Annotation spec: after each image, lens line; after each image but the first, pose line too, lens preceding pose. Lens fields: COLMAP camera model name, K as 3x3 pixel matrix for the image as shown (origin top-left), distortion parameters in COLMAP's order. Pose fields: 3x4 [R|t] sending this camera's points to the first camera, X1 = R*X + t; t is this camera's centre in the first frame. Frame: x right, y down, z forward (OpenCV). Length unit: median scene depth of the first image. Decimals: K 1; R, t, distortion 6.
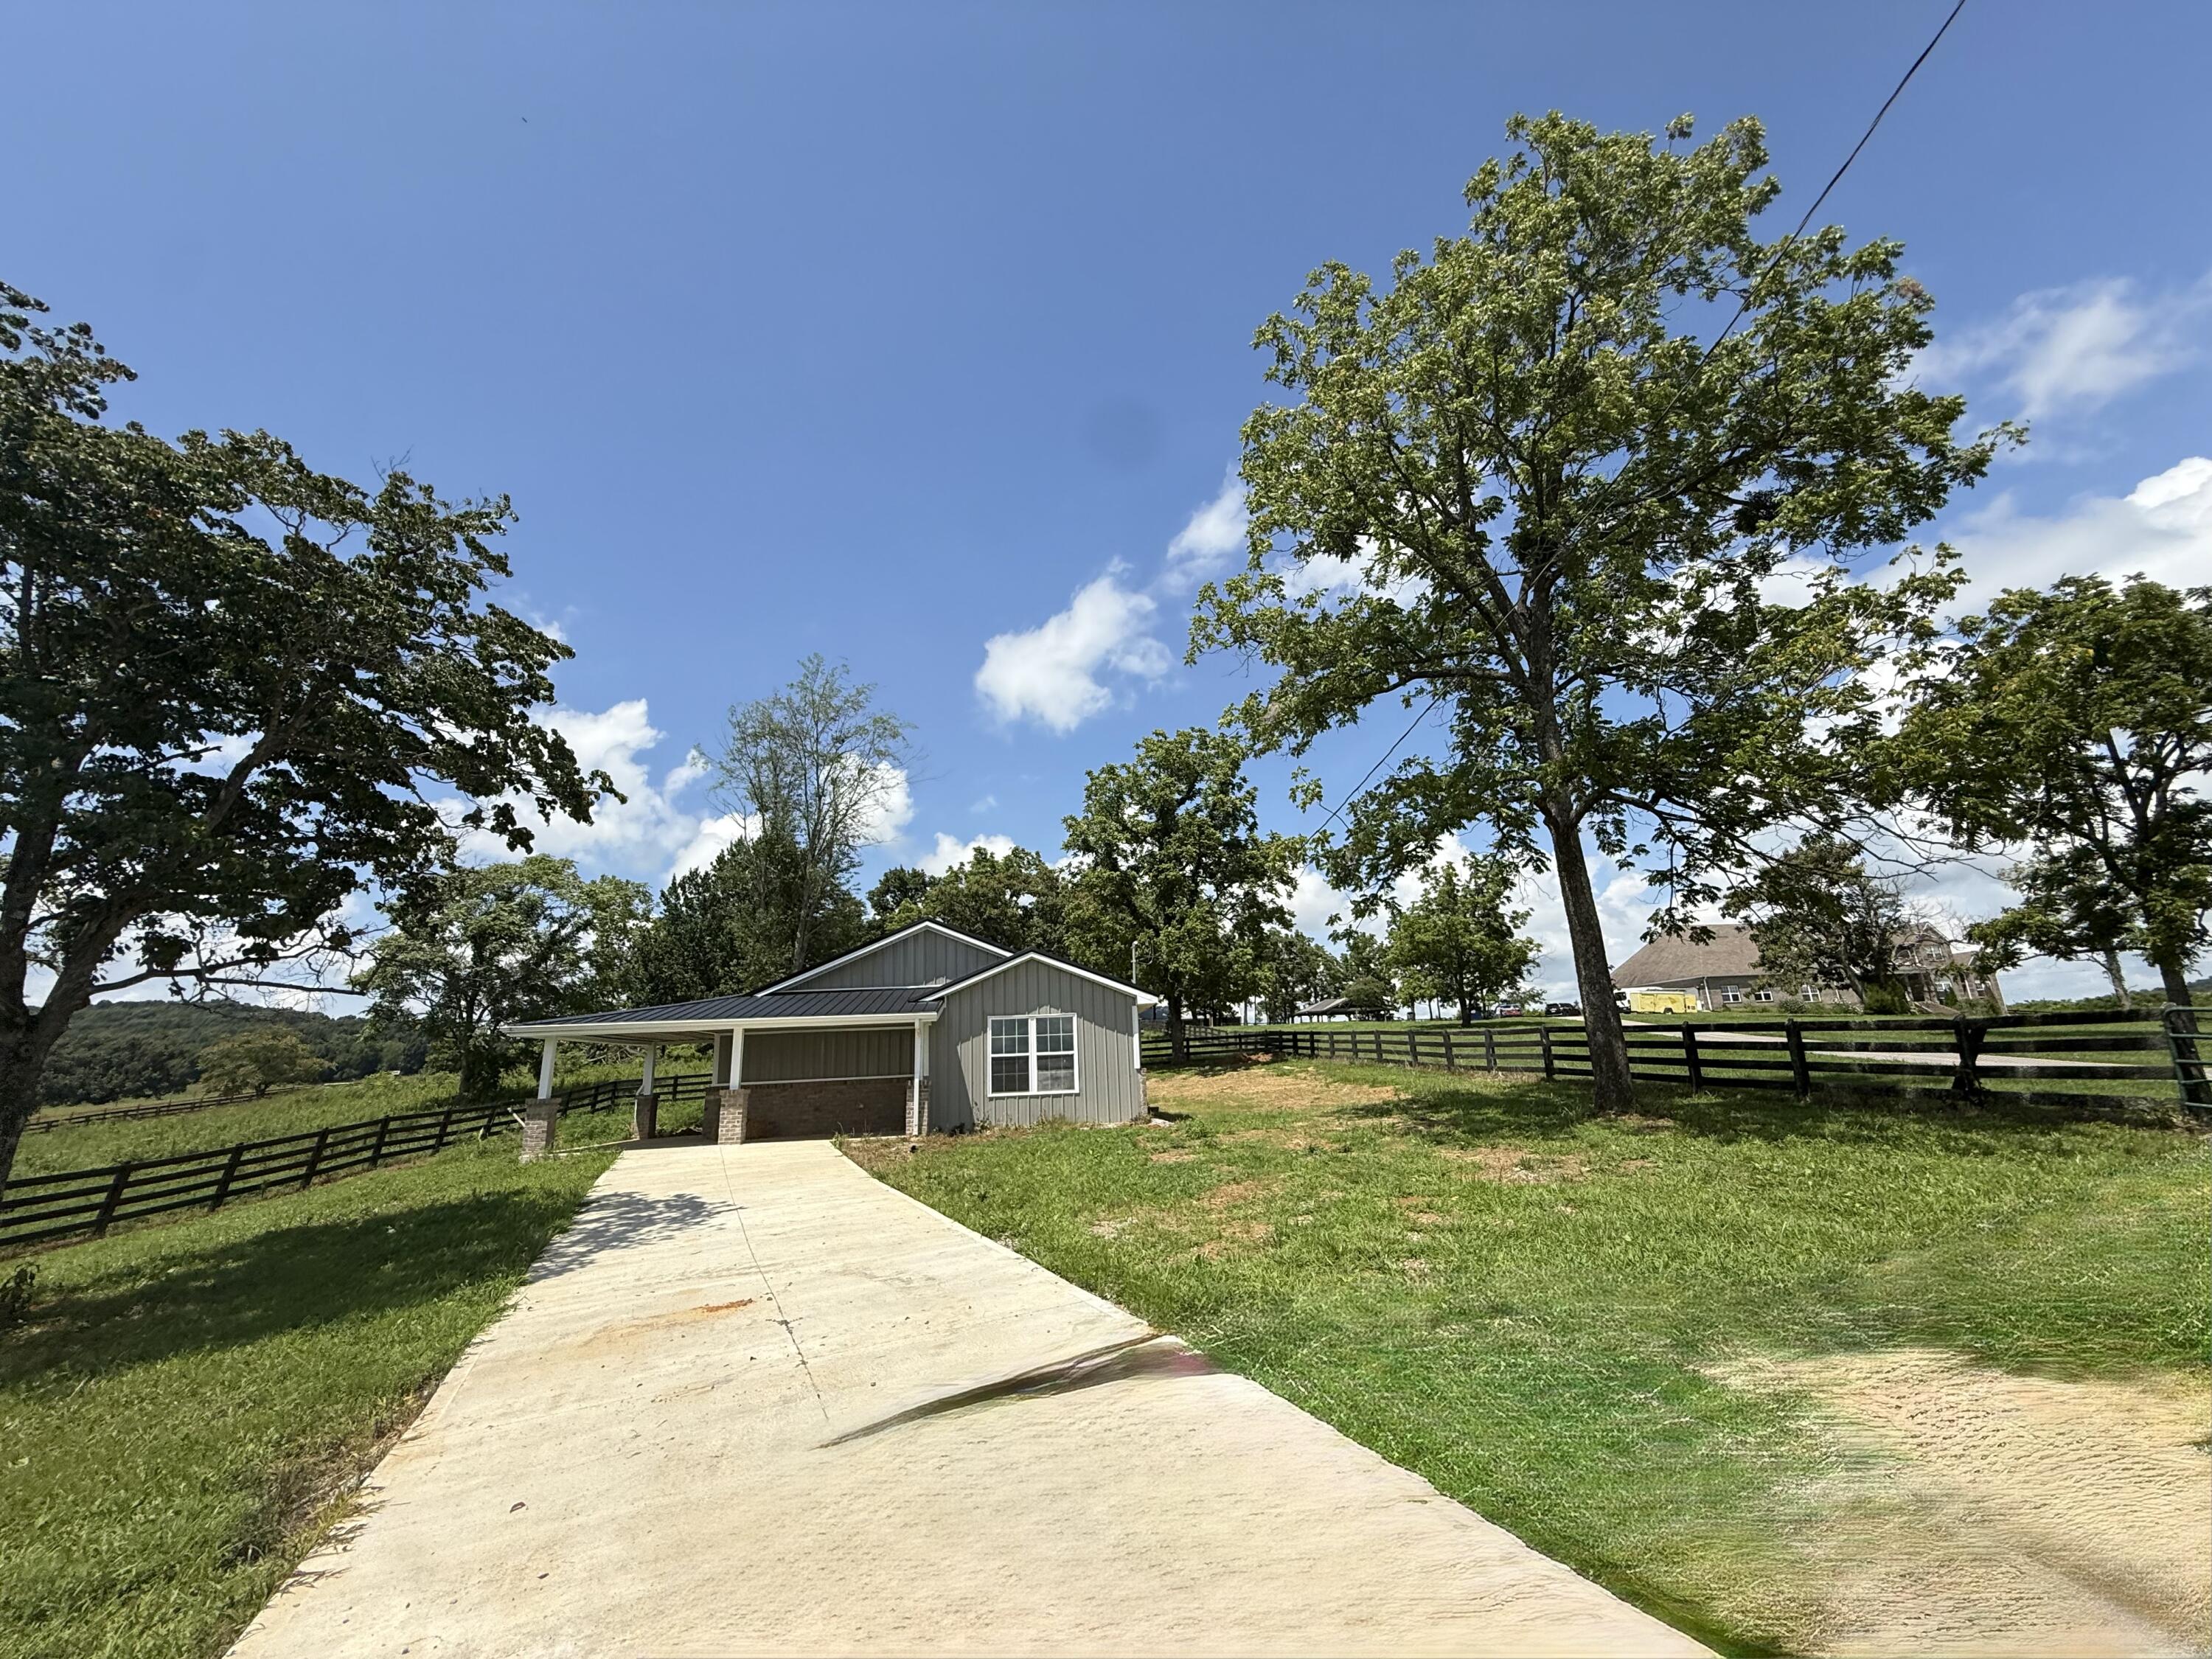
lens RADIAL K [[882.8, 0, 1100.3], [0, 882.8, 822.4], [0, 0, 1]] dist [-0.000294, 0.000342]
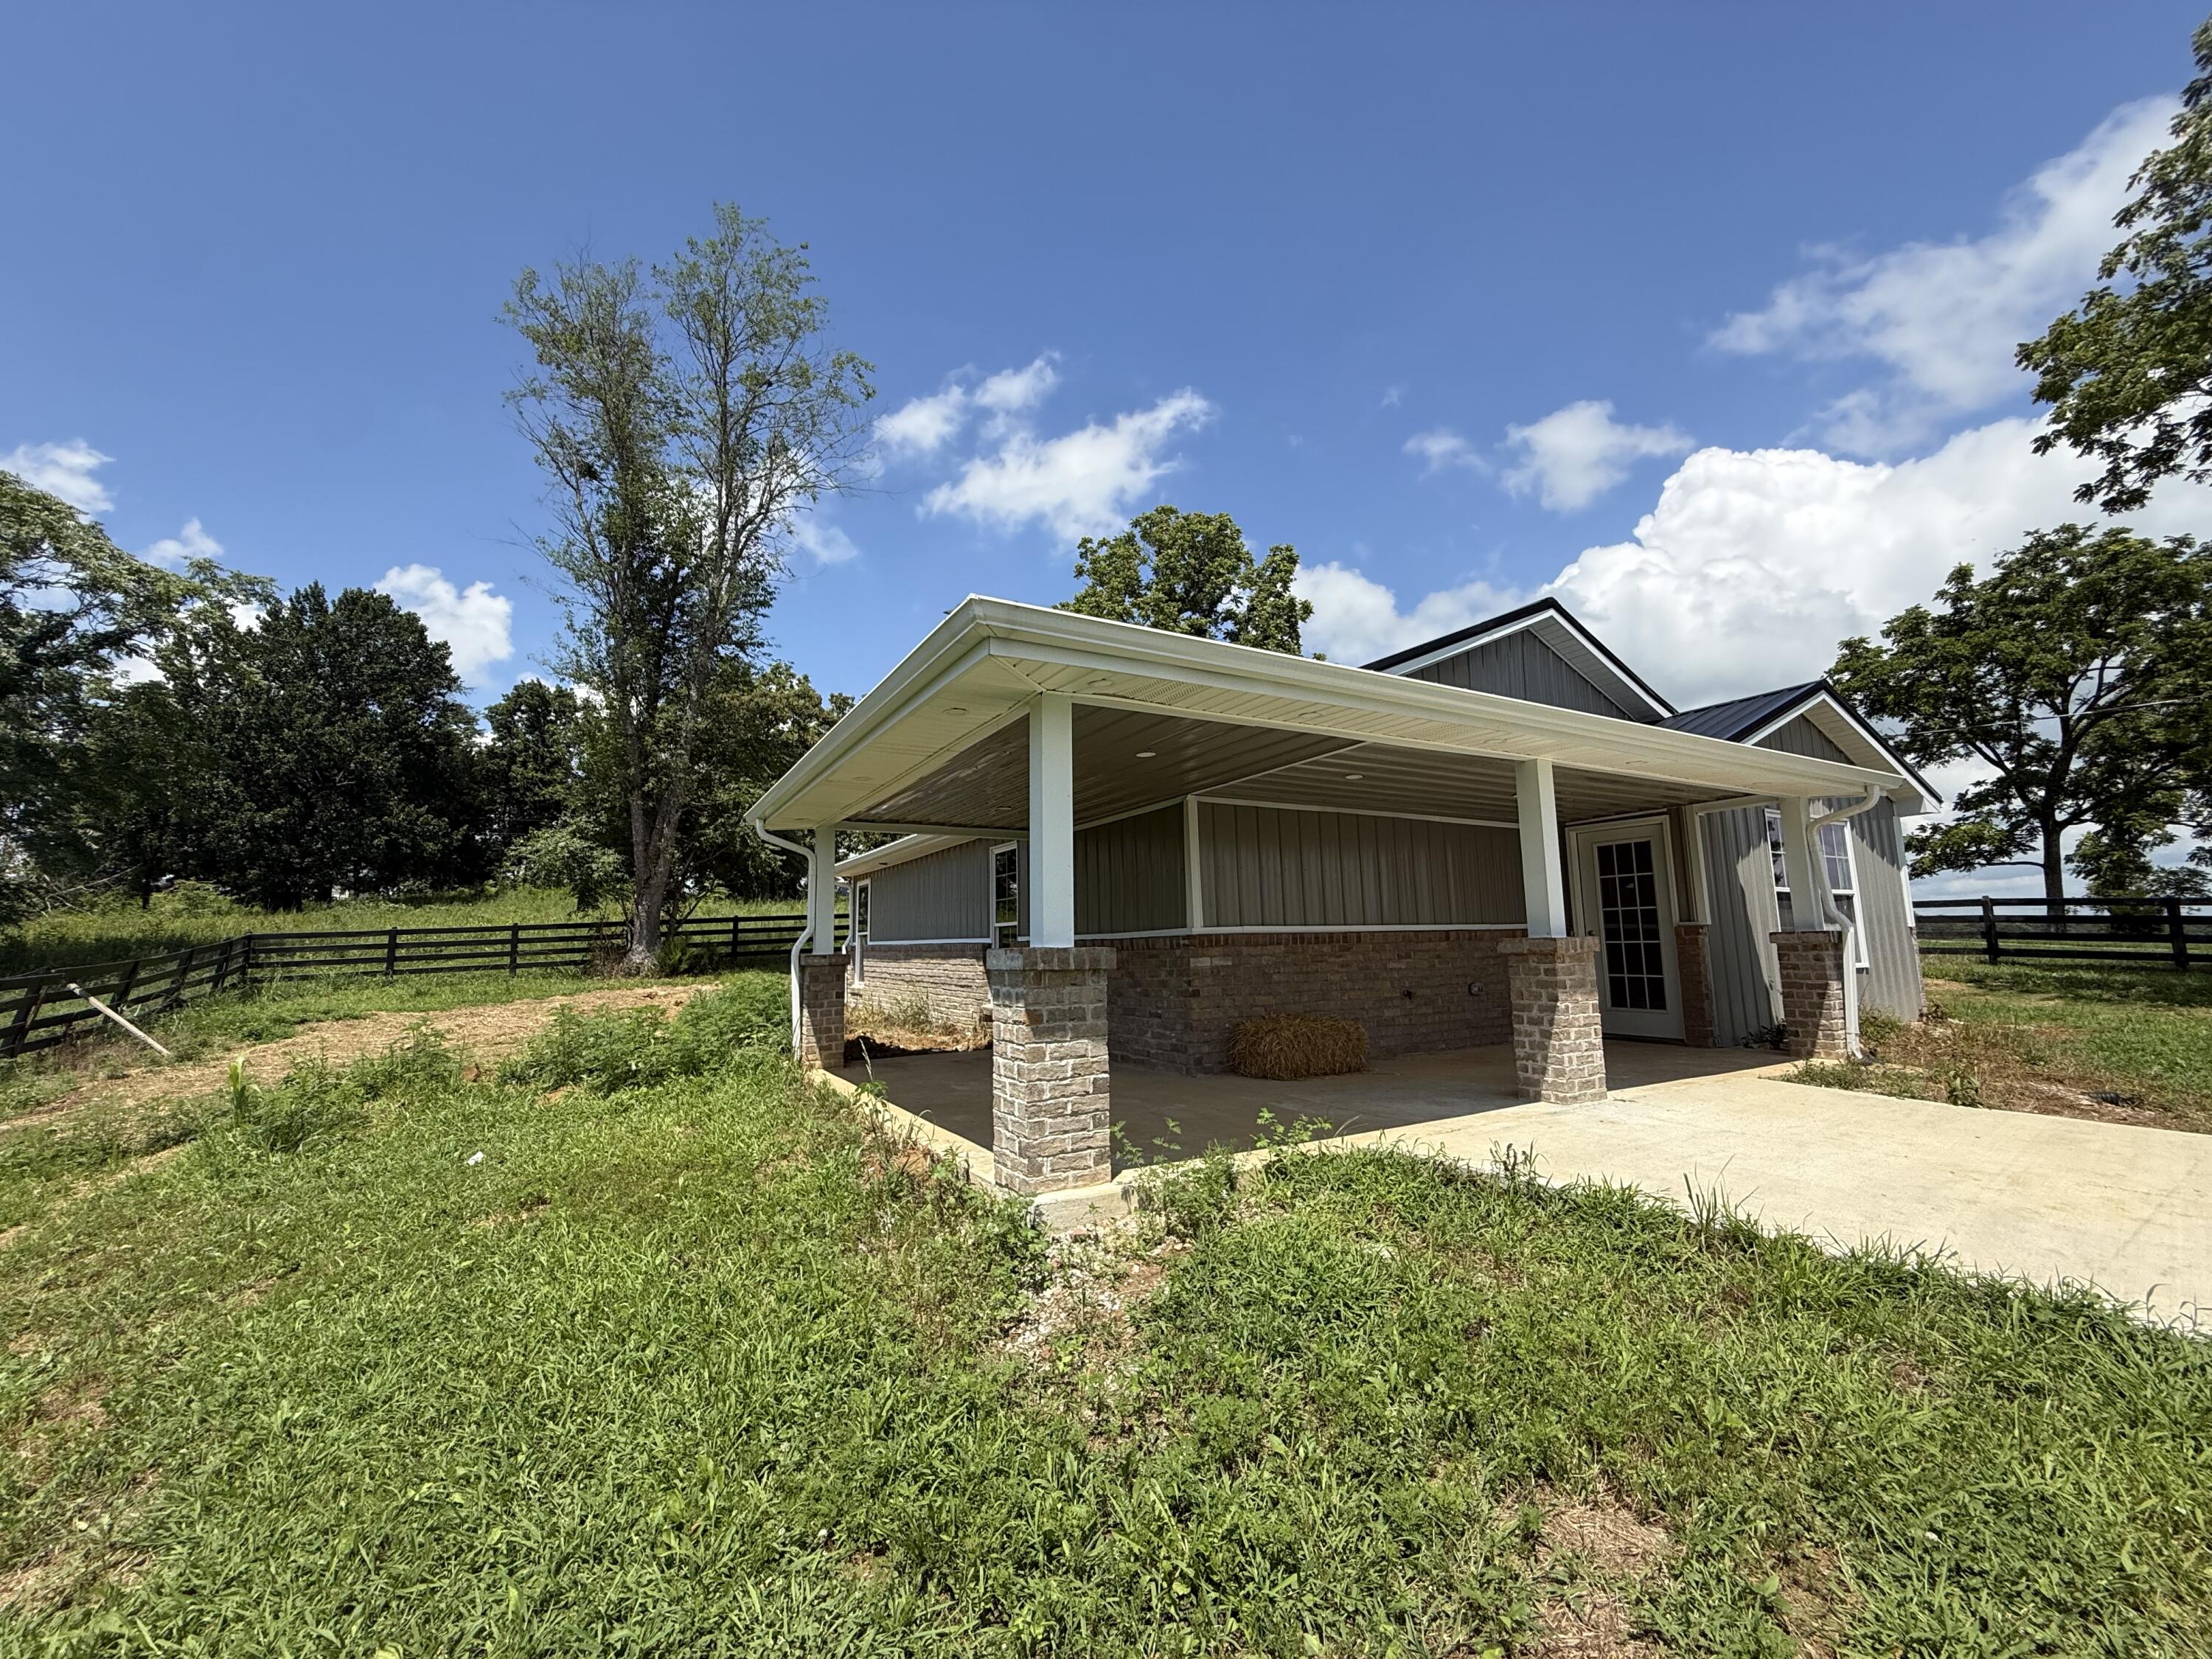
lens RADIAL K [[888.4, 0, 1101.1], [0, 888.4, 784.2], [0, 0, 1]] dist [0.000170, -0.000026]
pose [[0.906016, 0.103122, 0.410489, -0.986258], [-0.136401, 0.989260, 0.052538, 0.342162], [-0.400663, -0.103592, 0.910351, 1.043517]]
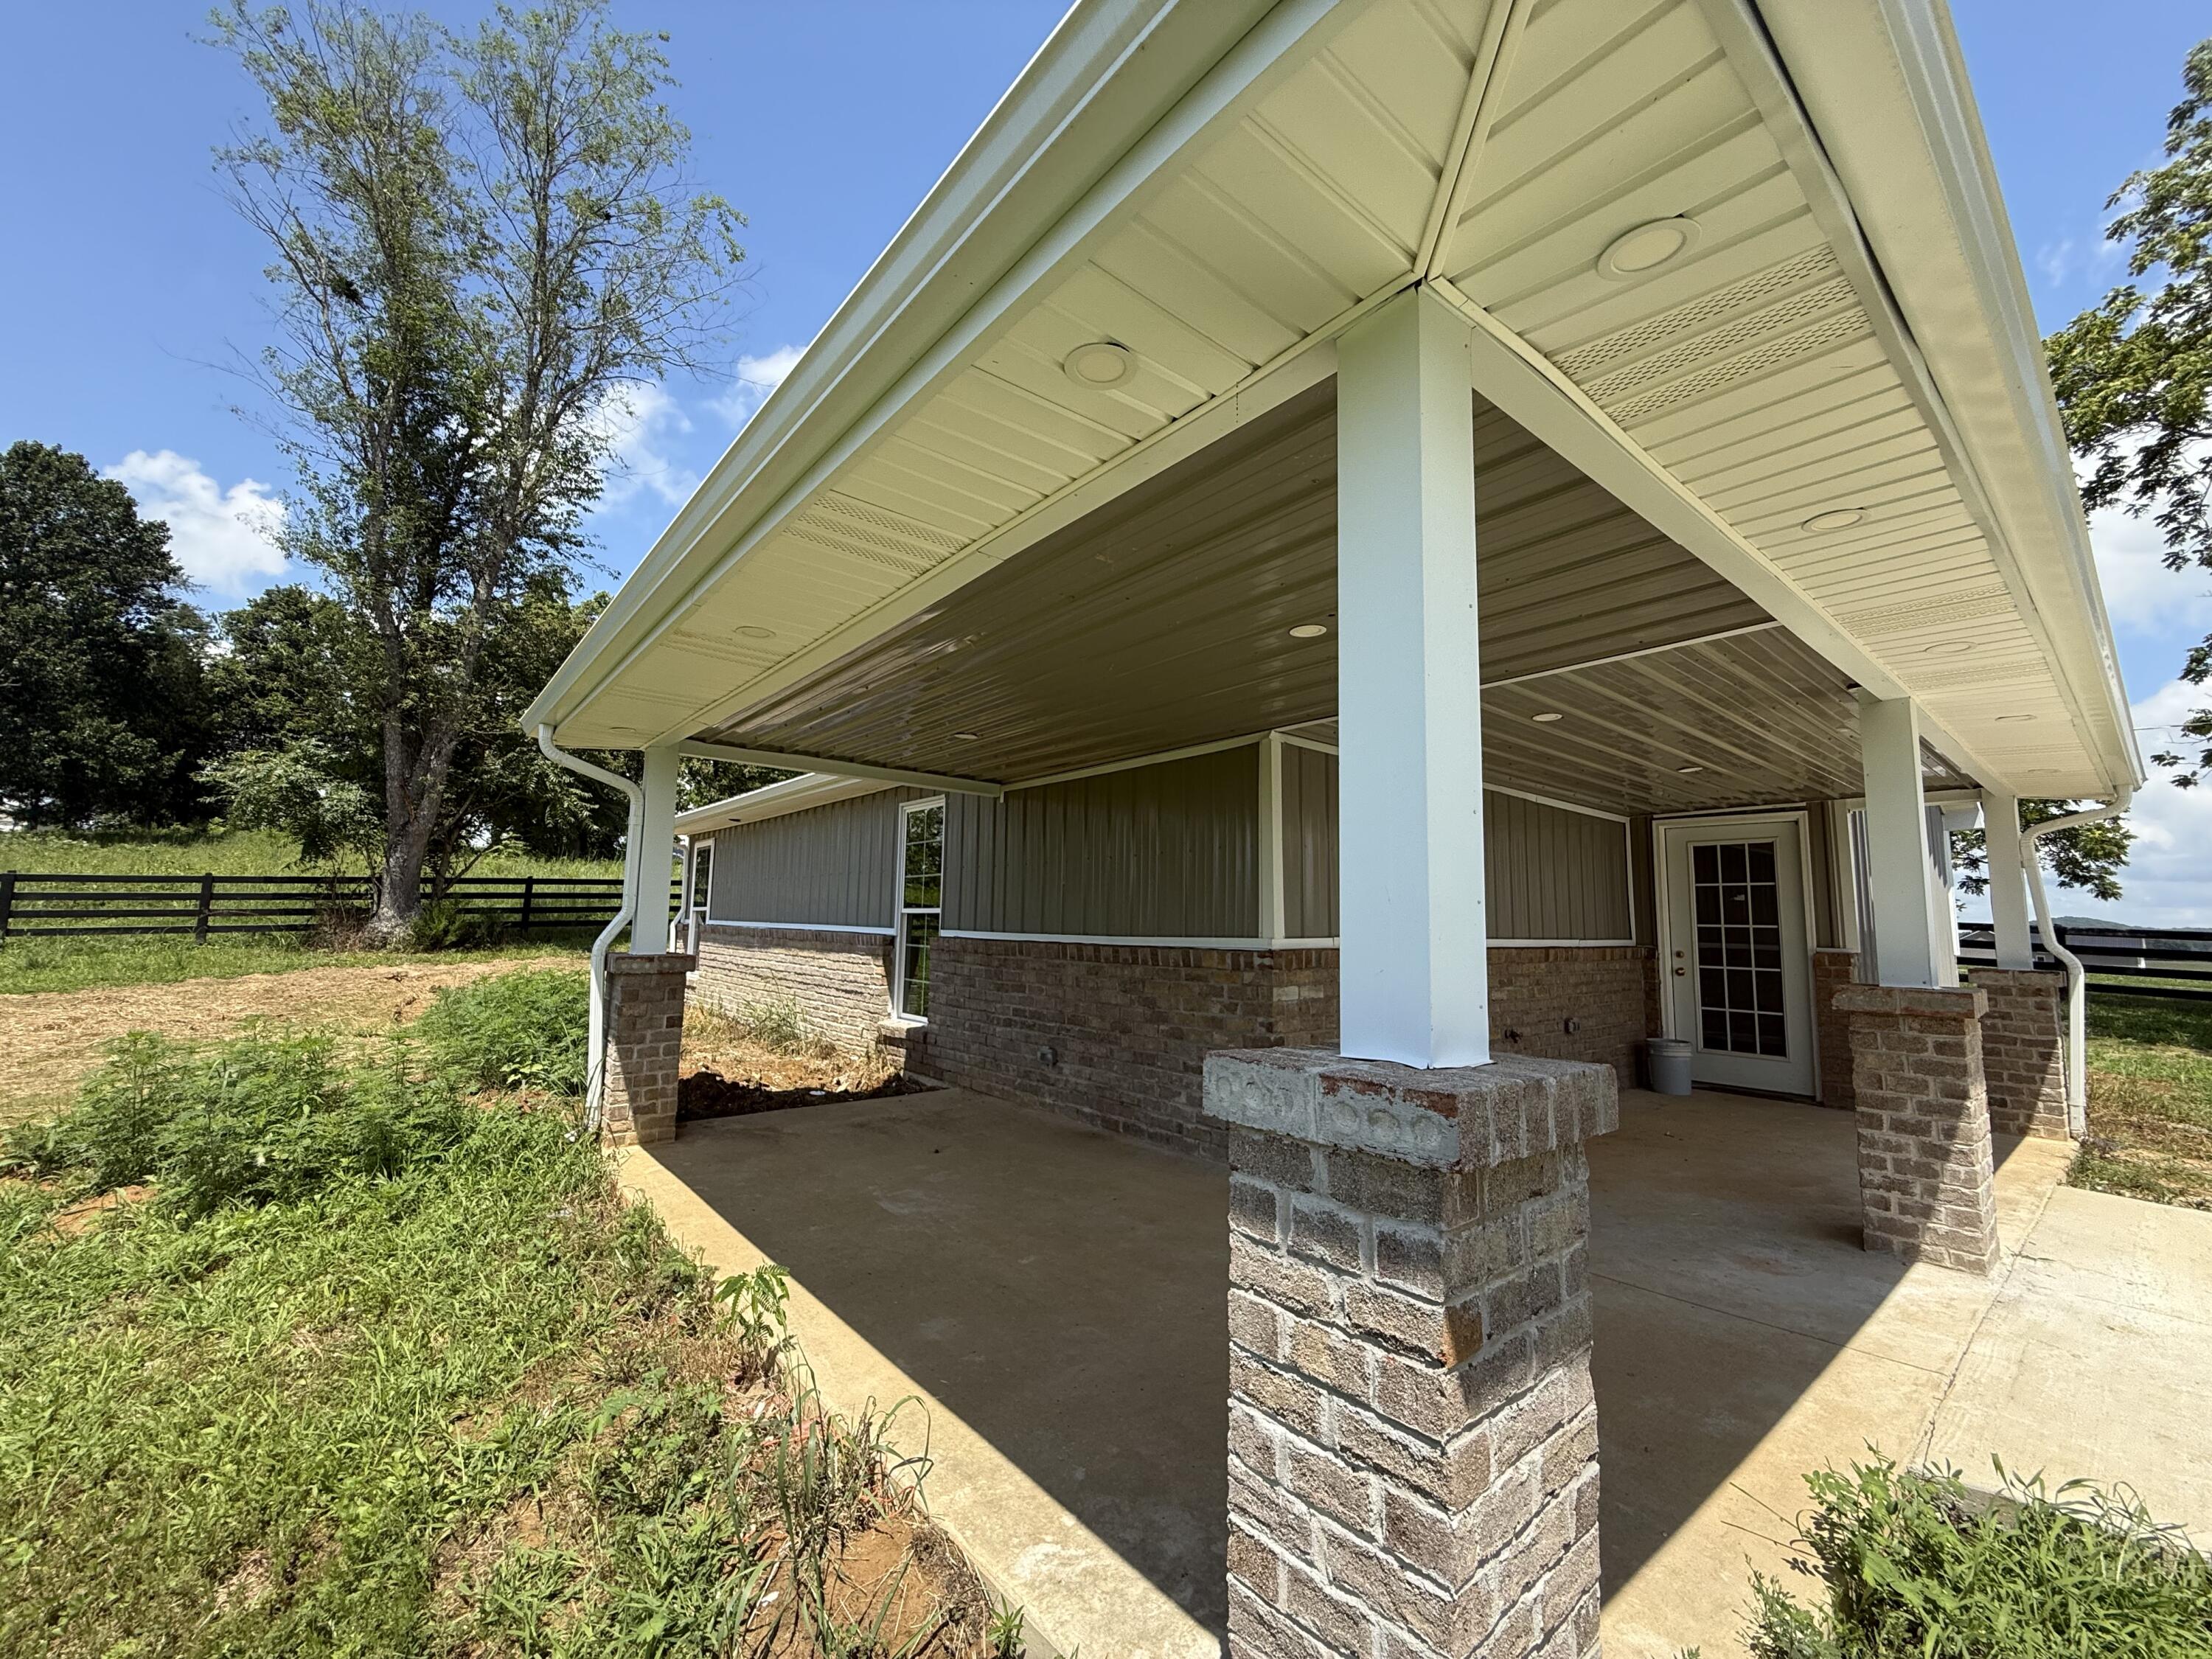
lens RADIAL K [[903.1, 0, 1105.5], [0, 903.1, 798.3], [0, 0, 1]] dist [0.001356, 0.000208]
pose [[0.818010, 0.140498, 0.557782, -0.967969], [-0.210472, 0.975572, 0.062932, 0.374528], [-0.535314, -0.168877, 0.827598, 1.195427]]
